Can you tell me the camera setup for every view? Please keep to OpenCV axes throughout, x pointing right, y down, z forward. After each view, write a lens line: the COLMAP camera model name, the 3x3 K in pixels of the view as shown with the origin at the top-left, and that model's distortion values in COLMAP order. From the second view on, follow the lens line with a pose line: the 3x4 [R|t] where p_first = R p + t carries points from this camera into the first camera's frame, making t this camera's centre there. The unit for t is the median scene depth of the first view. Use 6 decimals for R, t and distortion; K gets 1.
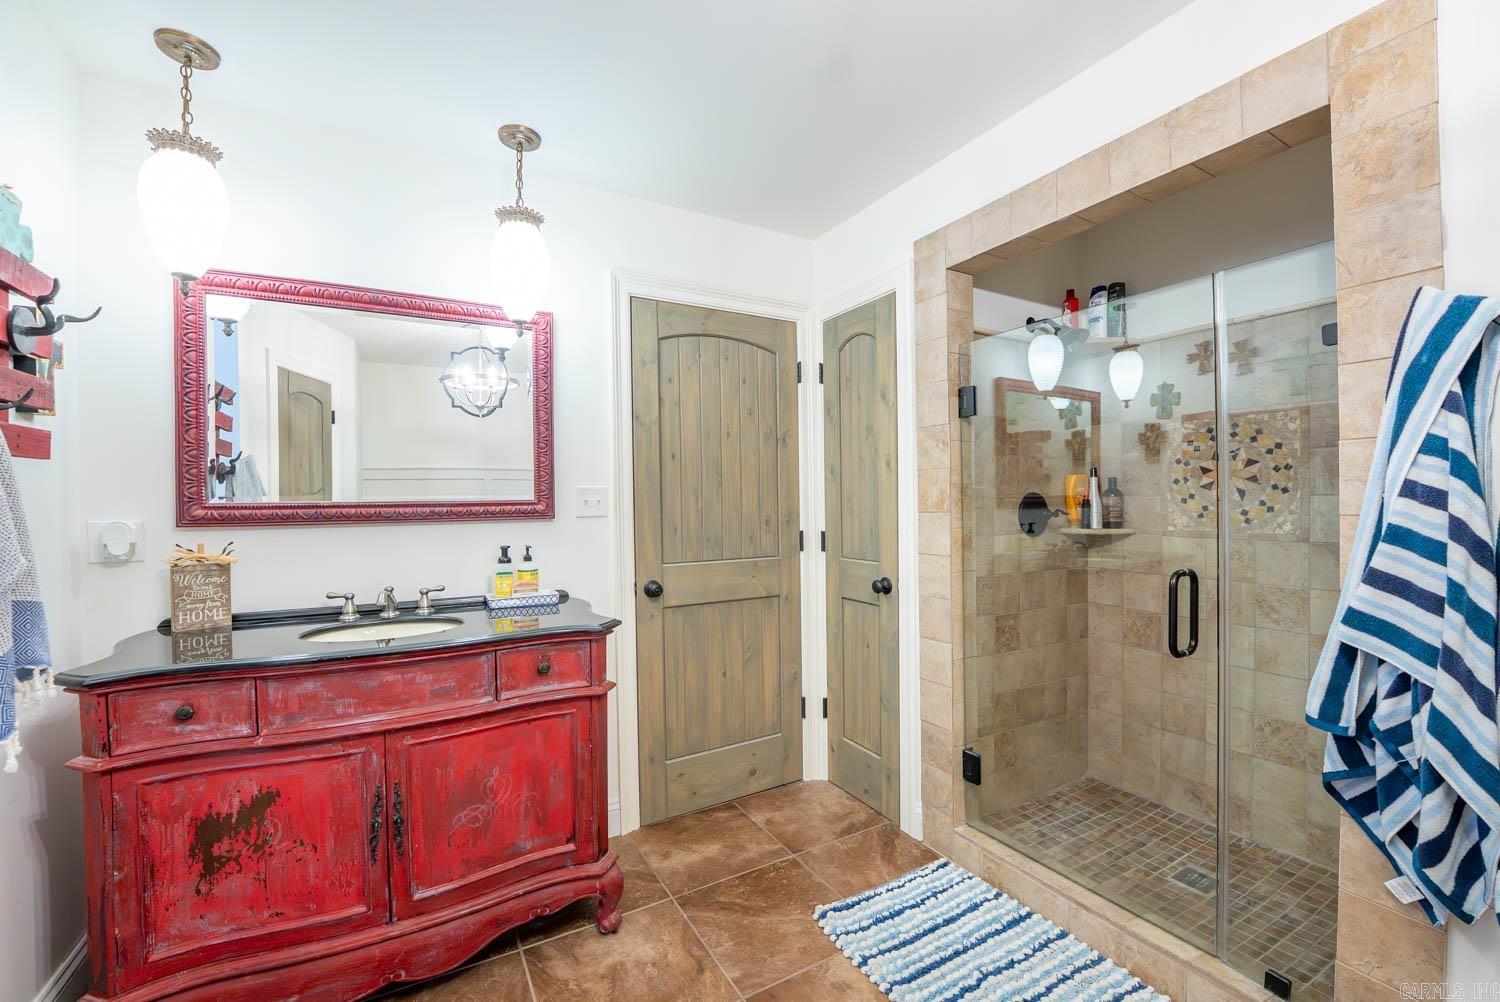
lens RADIAL K [[605.9, 0, 746.2], [0, 605.9, 503.2], [0, 0, 1]] dist [-0.032311, 0.004744]
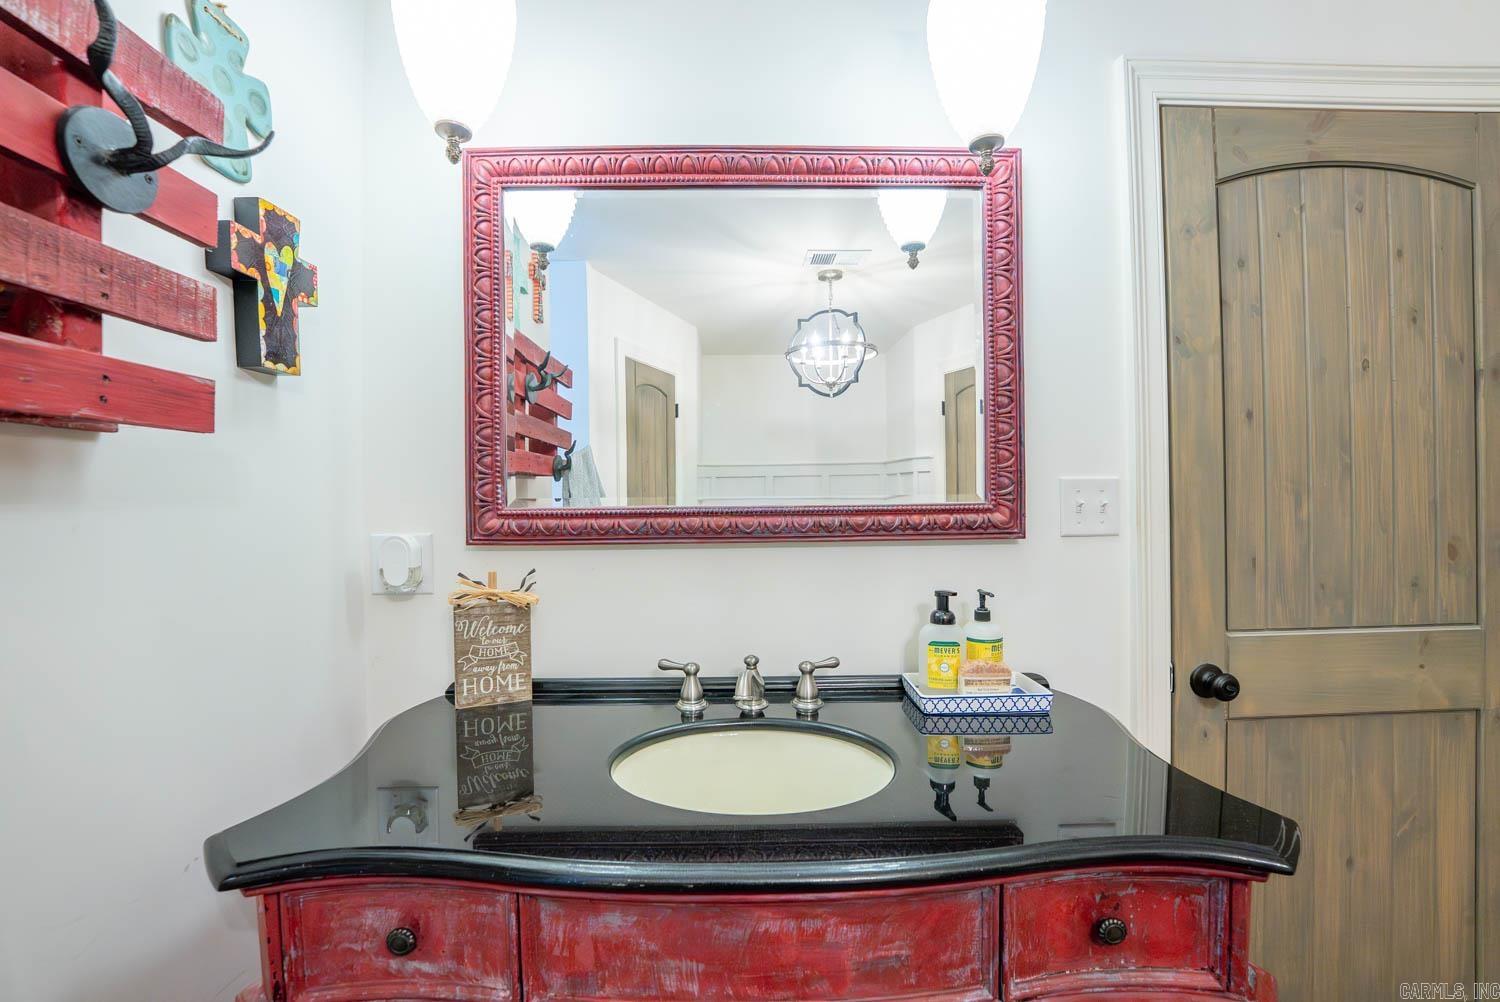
lens RADIAL K [[613.6, 0, 759.0], [0, 613.6, 503.1], [0, 0, 1]] dist [-0.033538, 0.005900]
pose [[0.888526, 0.003479, -0.458814, -0.299888], [-0.001863, 0.999990, 0.003975, -0.007952], [0.458823, -0.002677, 0.888524, 0.451732]]
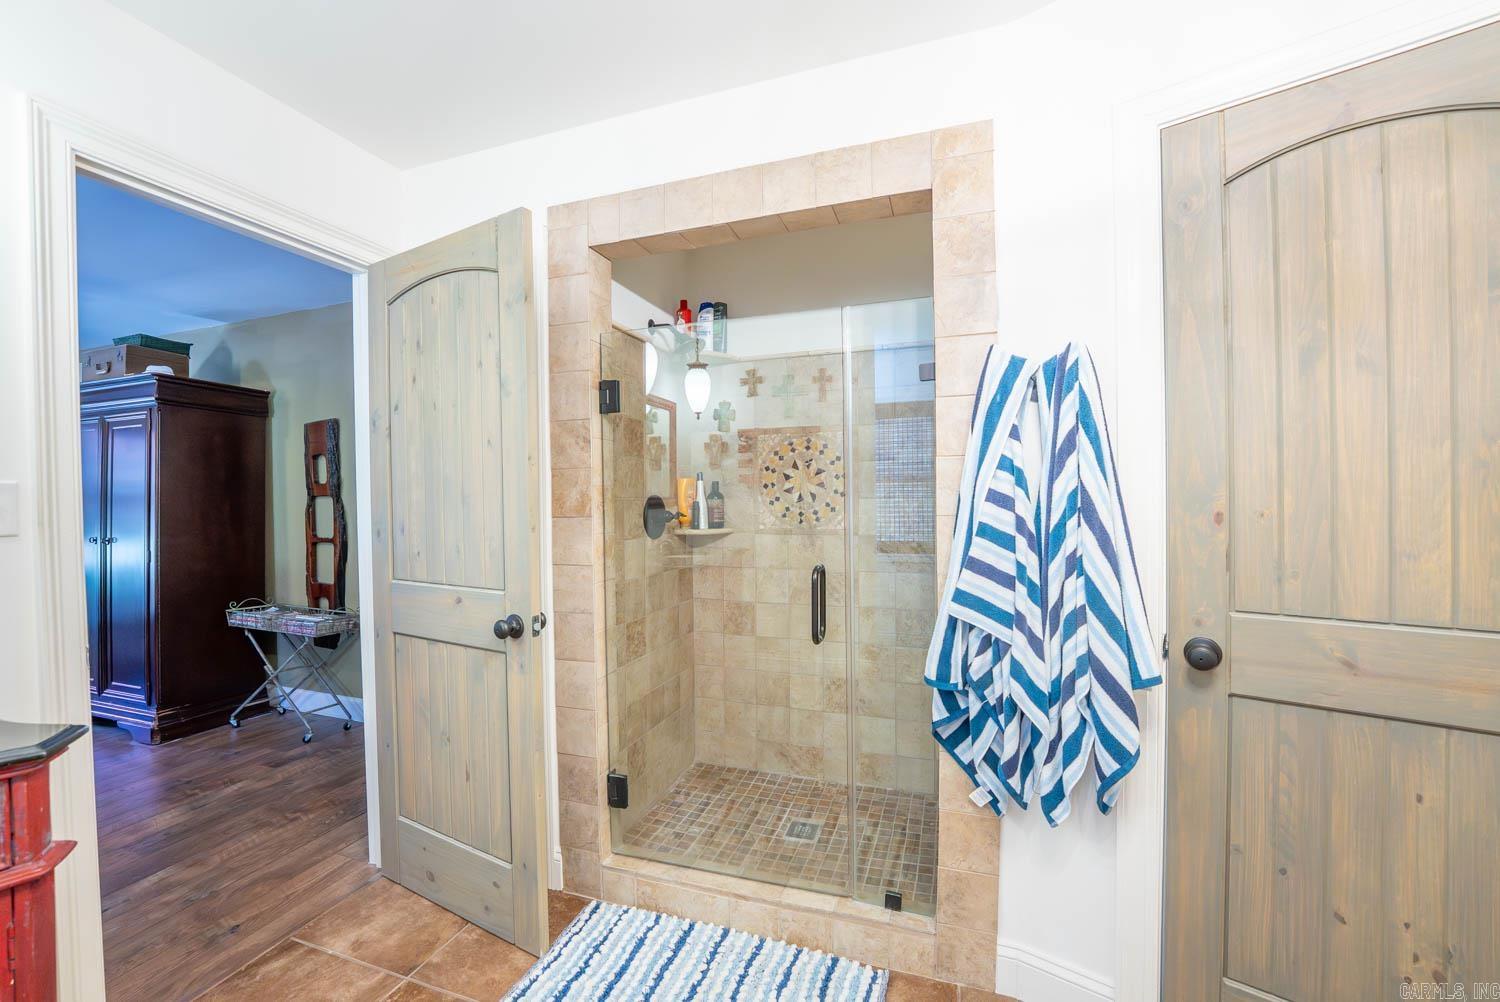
lens RADIAL K [[613.6, 0, 759.0], [0, 613.6, 503.1], [0, 0, 1]] dist [-0.033538, 0.005900]
pose [[0.749500, -0.004131, 0.661992, -0.093328], [0.005227, 0.999986, 0.000323, -0.005331], [-0.661984, 0.003218, 0.749511, 0.167488]]
